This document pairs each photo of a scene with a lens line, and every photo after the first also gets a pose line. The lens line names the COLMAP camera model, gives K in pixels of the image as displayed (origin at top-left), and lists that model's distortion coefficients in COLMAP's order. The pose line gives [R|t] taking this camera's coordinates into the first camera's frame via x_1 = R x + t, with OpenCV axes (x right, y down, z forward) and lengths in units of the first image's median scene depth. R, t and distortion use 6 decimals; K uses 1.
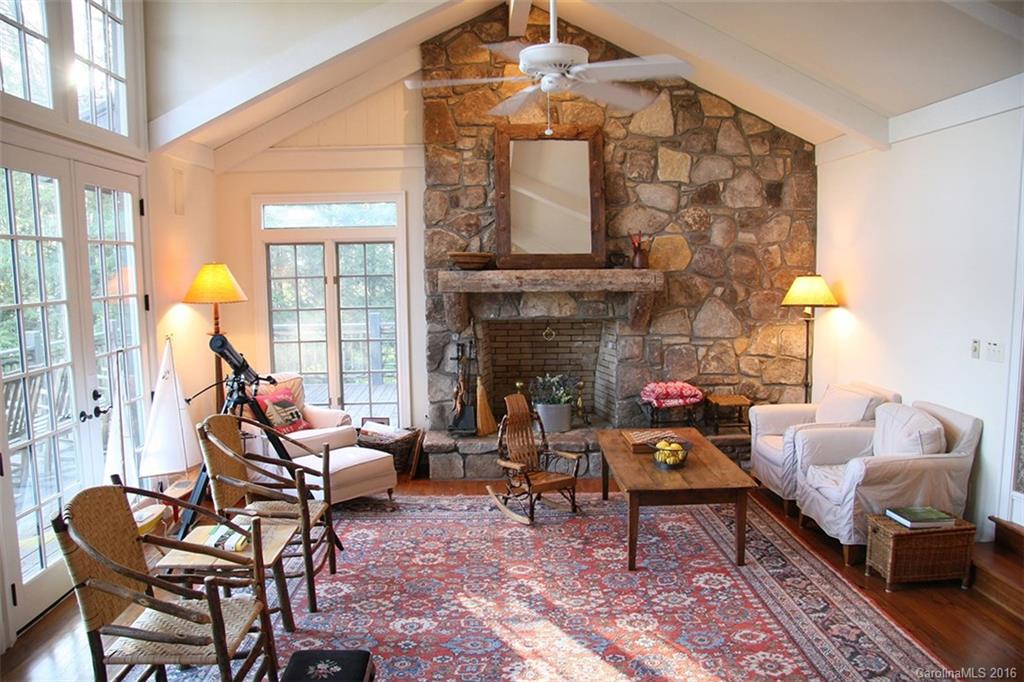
lens RADIAL K [[778.3, 0, 498.3], [0, 778.3, 346.7], [0, 0, 1]] dist [-0.172276, 0.129402]
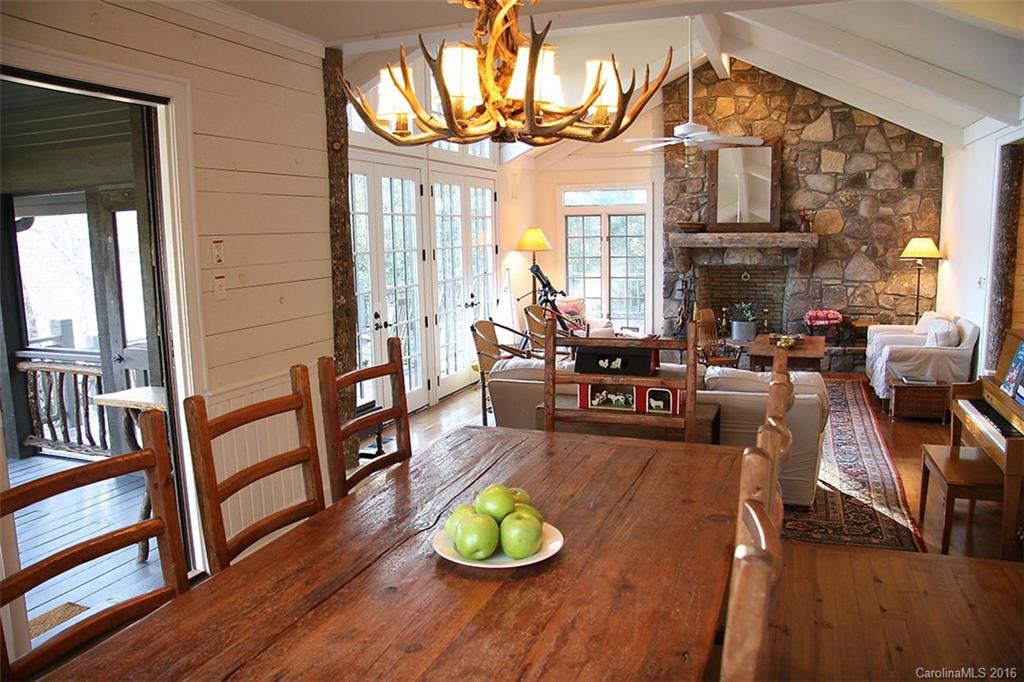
lens RADIAL K [[778.3, 0, 498.3], [0, 778.3, 346.7], [0, 0, 1]] dist [-0.172276, 0.129402]
pose [[0.921467, 0.050510, -0.385159, 0.210797], [-0.032631, 0.998071, 0.052820, 0.060132], [0.387084, -0.036103, 0.921337, -0.572764]]
